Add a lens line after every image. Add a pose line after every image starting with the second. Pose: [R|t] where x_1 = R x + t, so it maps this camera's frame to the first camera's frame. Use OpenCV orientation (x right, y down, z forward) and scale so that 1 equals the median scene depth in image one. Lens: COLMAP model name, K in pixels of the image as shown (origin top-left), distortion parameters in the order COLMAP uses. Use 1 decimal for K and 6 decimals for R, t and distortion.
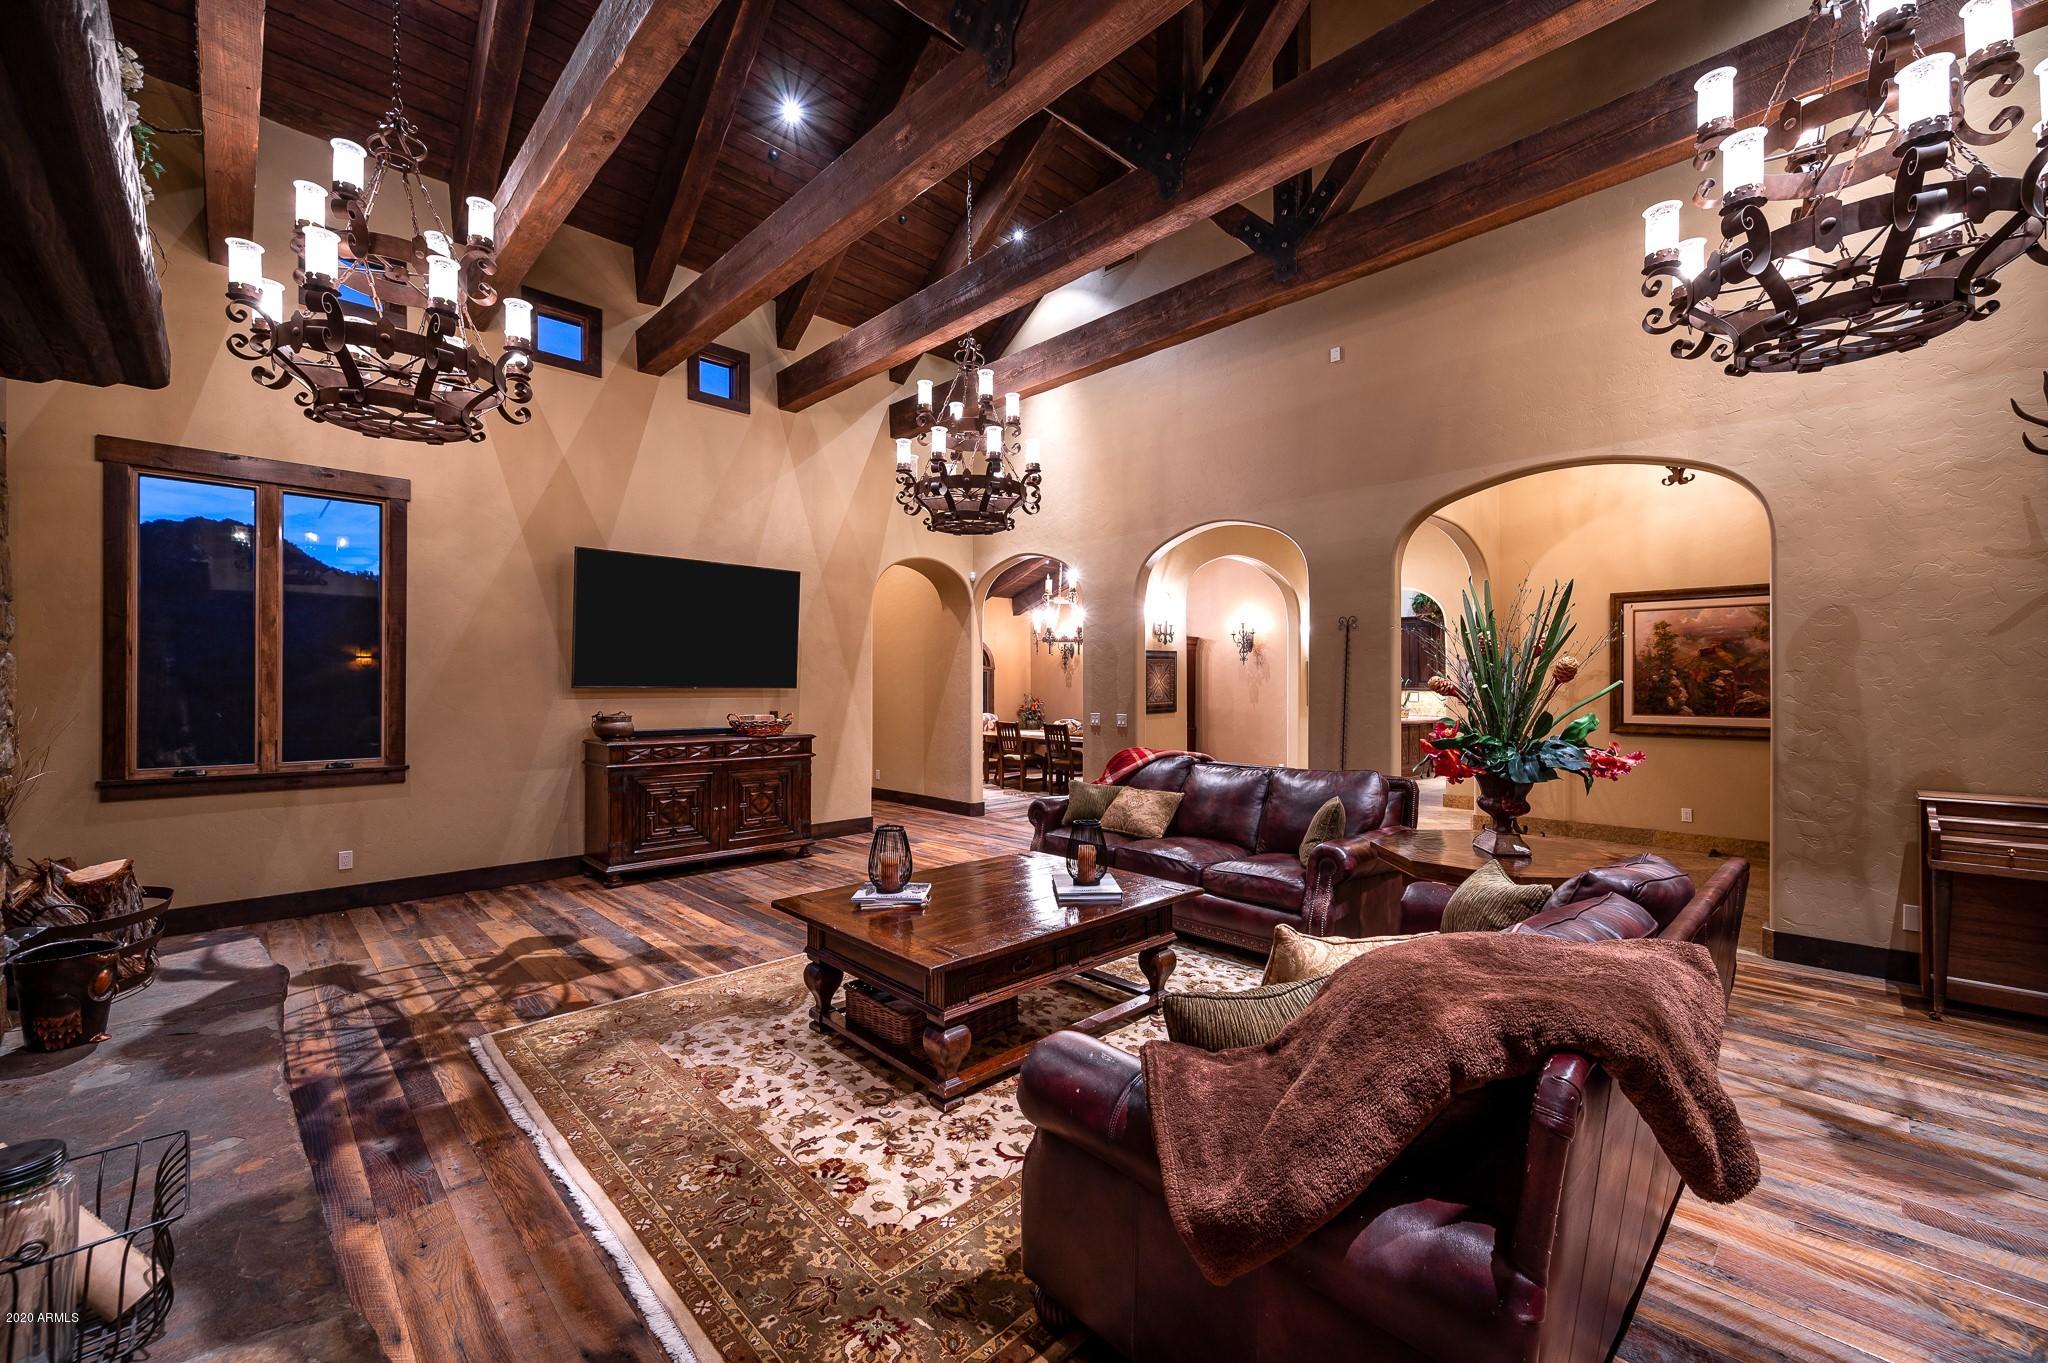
lens RADIAL K [[805.8, 0, 1019.9], [0, 805.8, 677.7], [0, 0, 1]] dist [-0.000759, 0.000086]
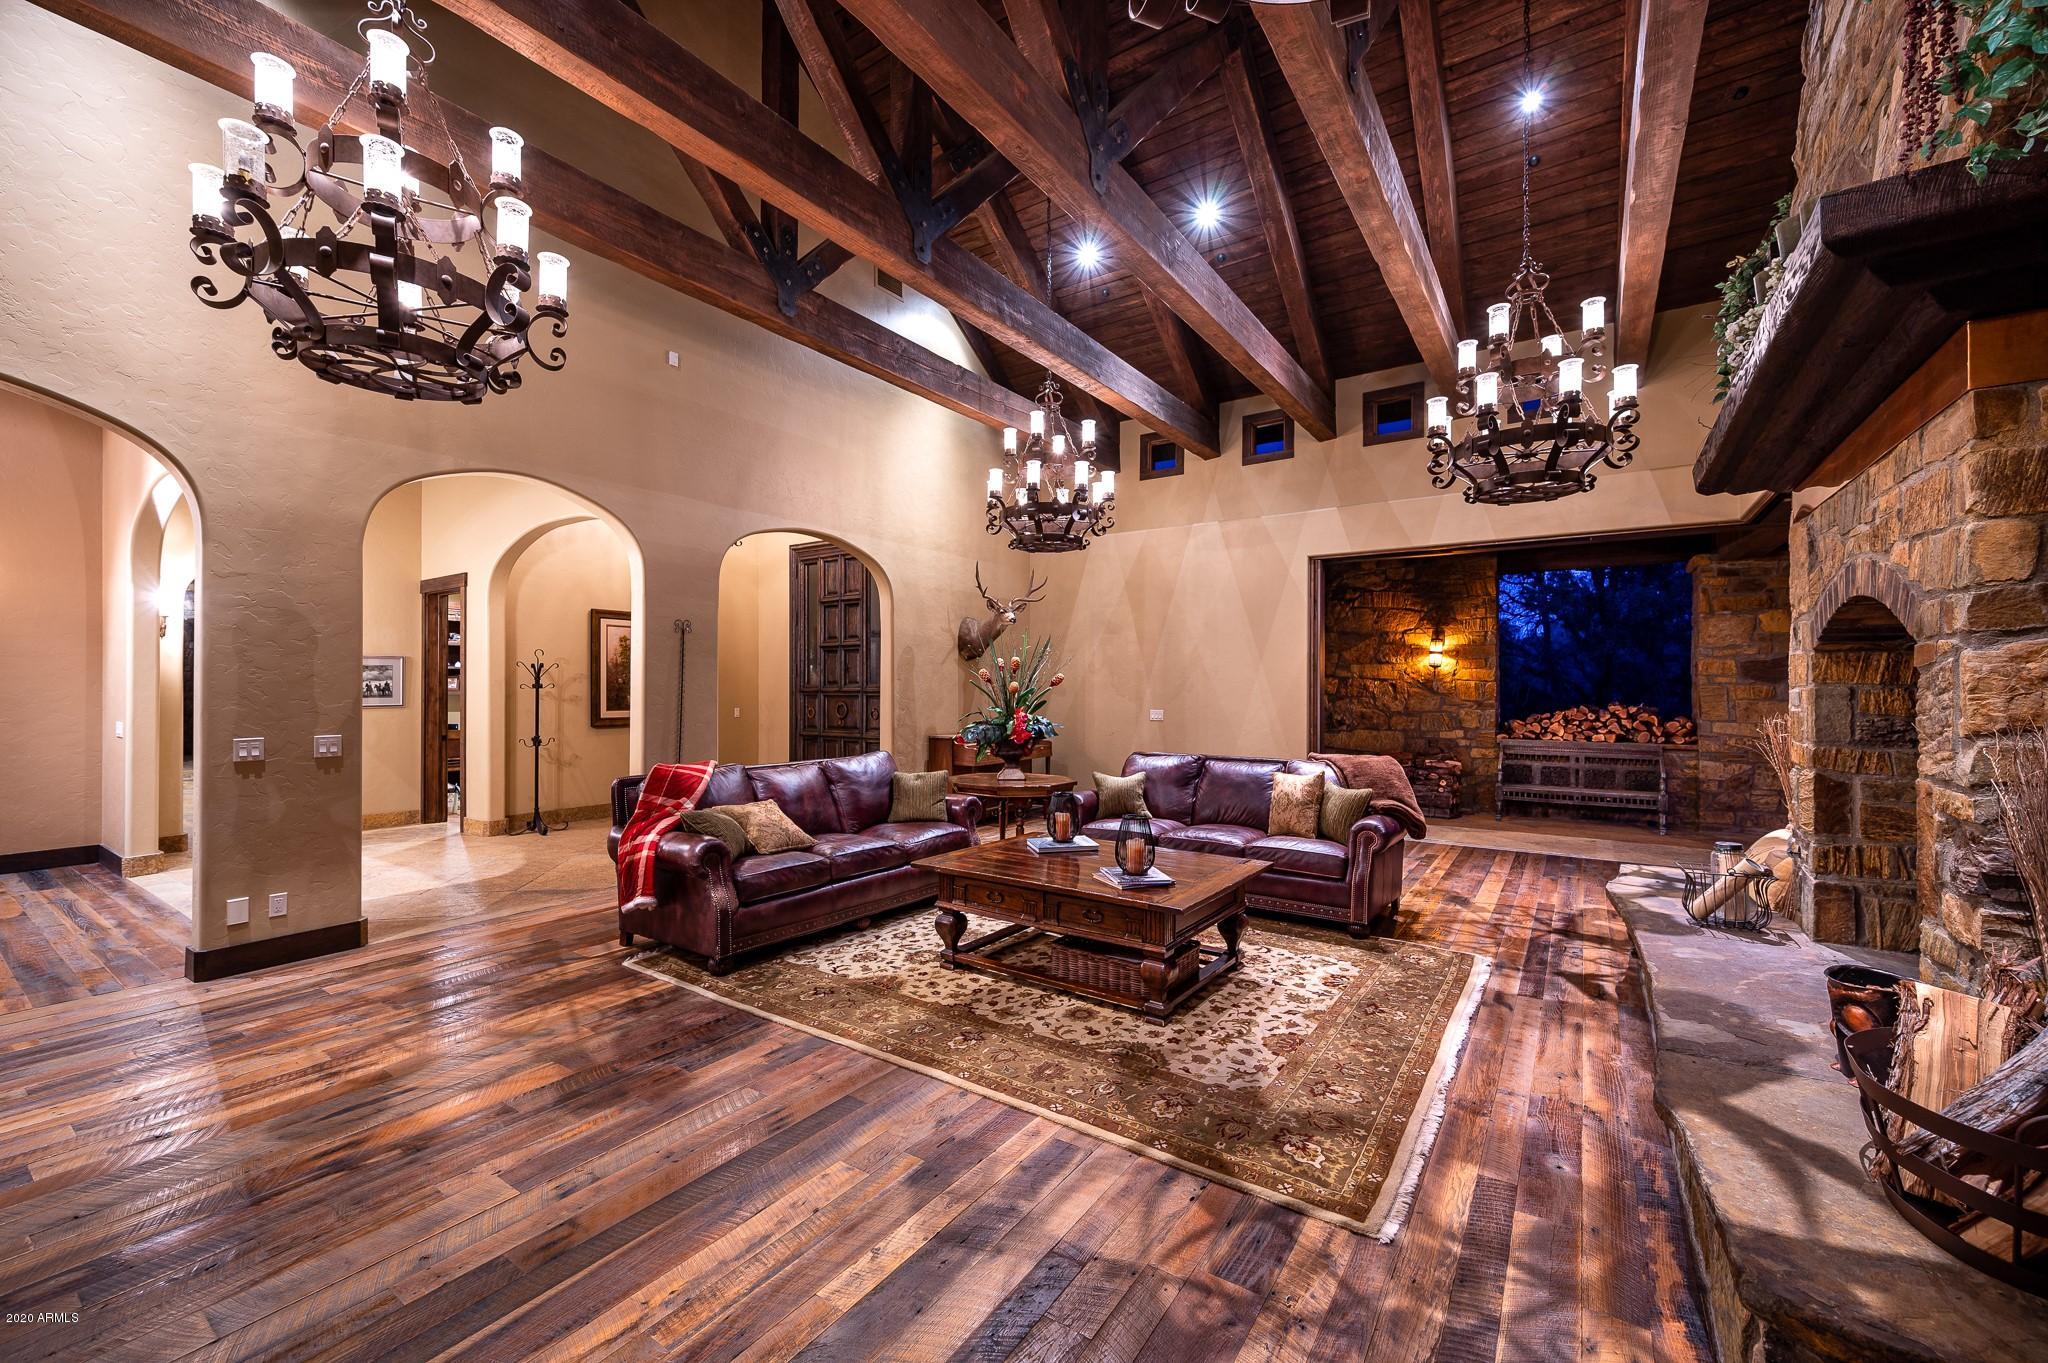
lens RADIAL K [[805.8, 0, 1007.4], [0, 805.8, 685.3], [0, 0, 1]] dist [-0.000759, 0.000086]
pose [[-0.172953, -0.000184, 0.984930, -1.373150], [-0.011686, 0.999930, -0.001865, 0.009110], [-0.984861, -0.011833, -0.172943, 1.538946]]
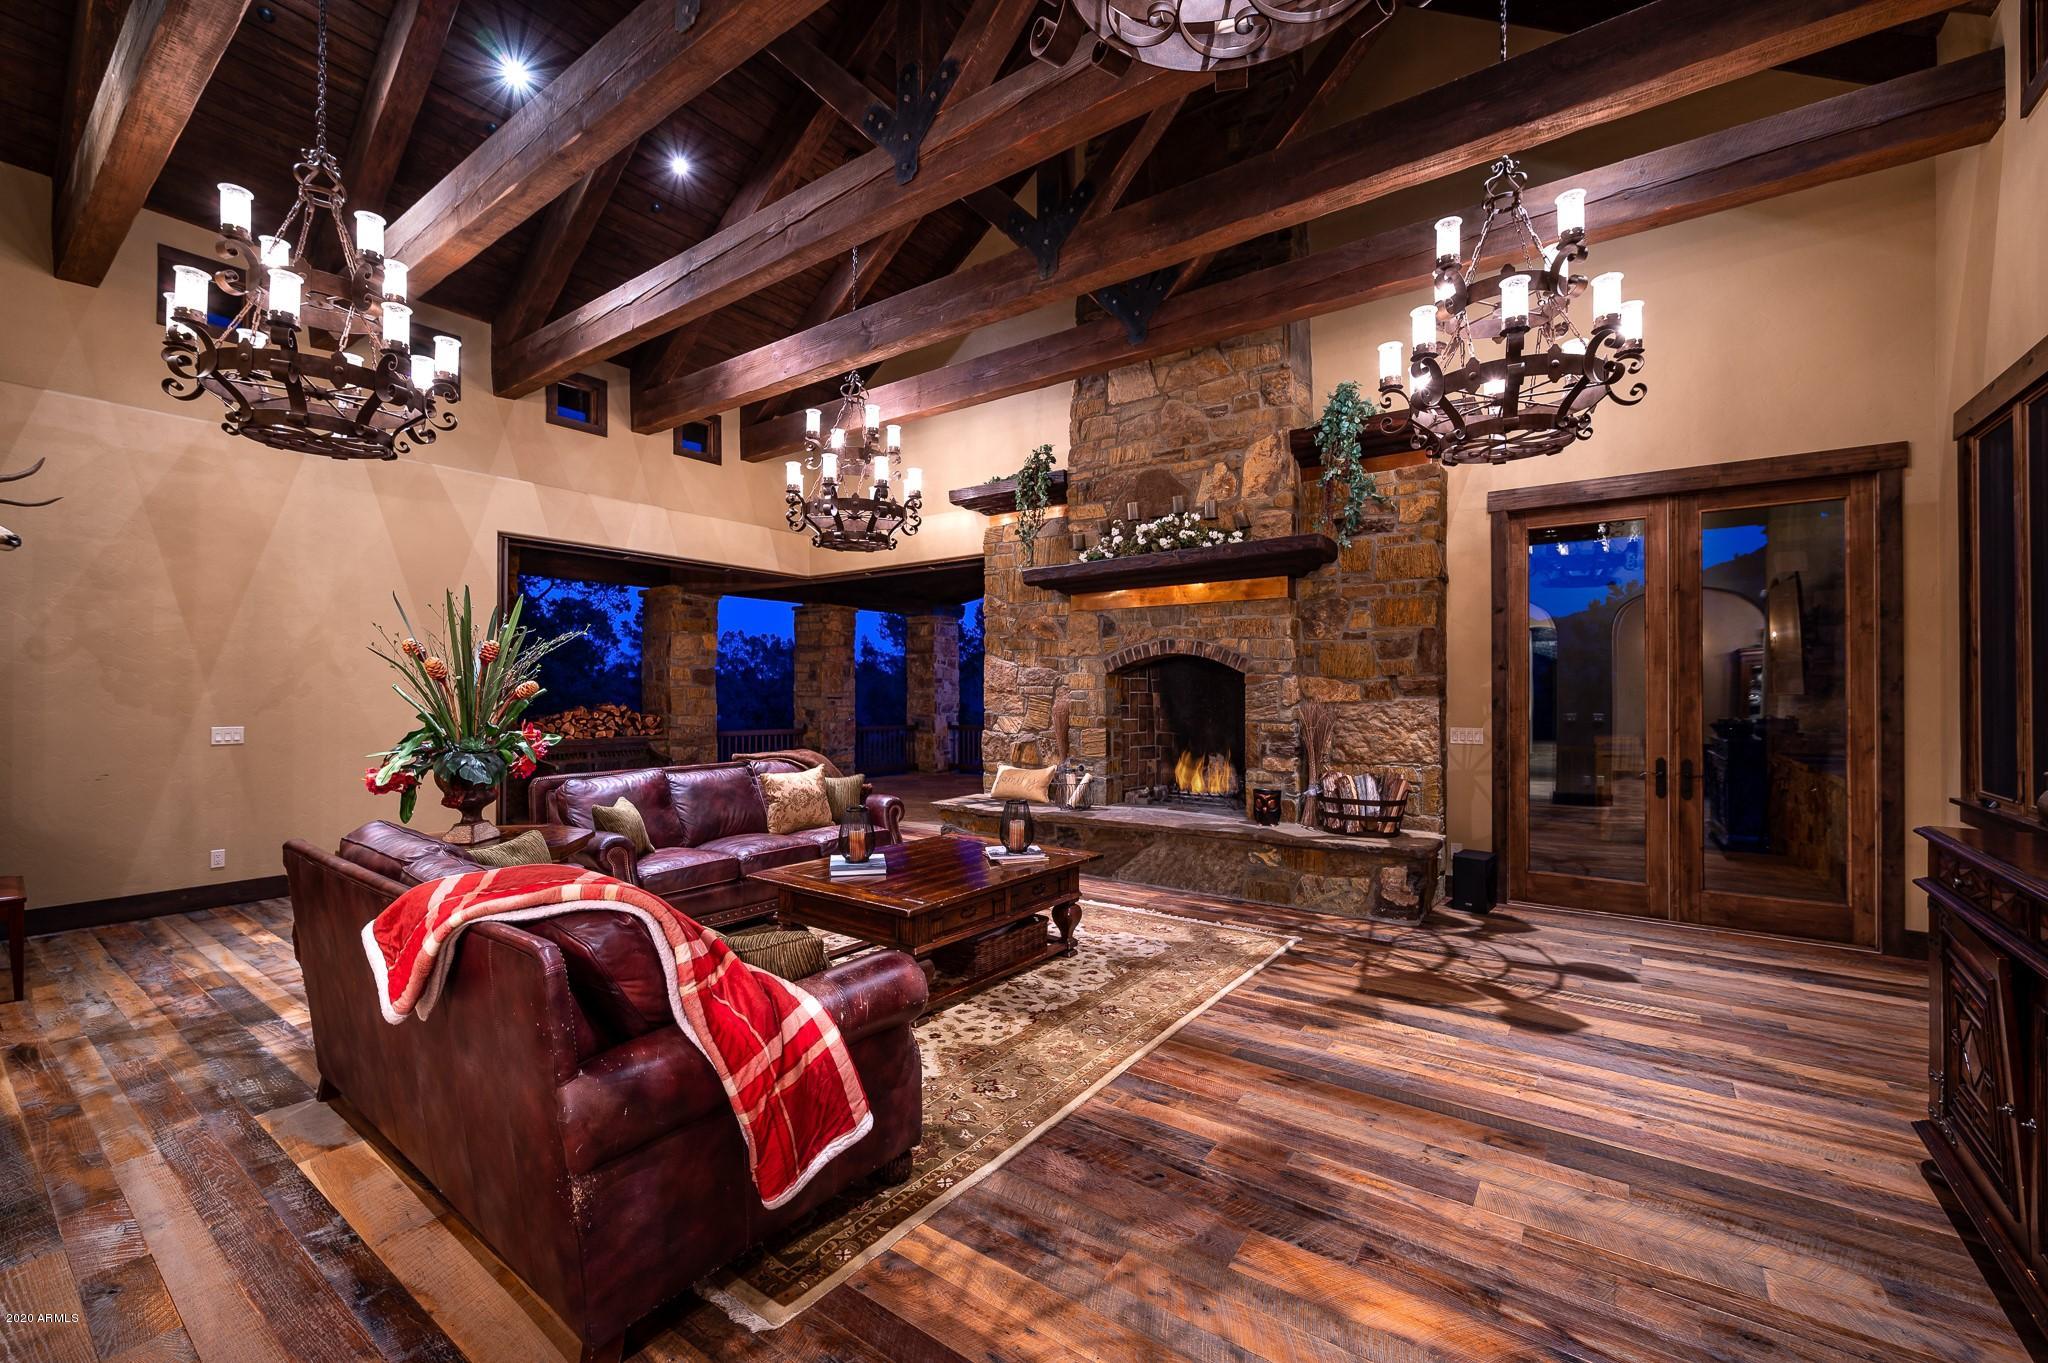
lens RADIAL K [[857.4, 0, 1010.5], [0, 857.4, 688.3], [0, 0, 1]] dist [-0.003617, -0.000138]
pose [[-0.988097, -0.000909, -0.153830, 0.064170], [0.000952, 0.999927, -0.012024, 0.026752], [0.153830, -0.012027, -0.988024, 2.630969]]
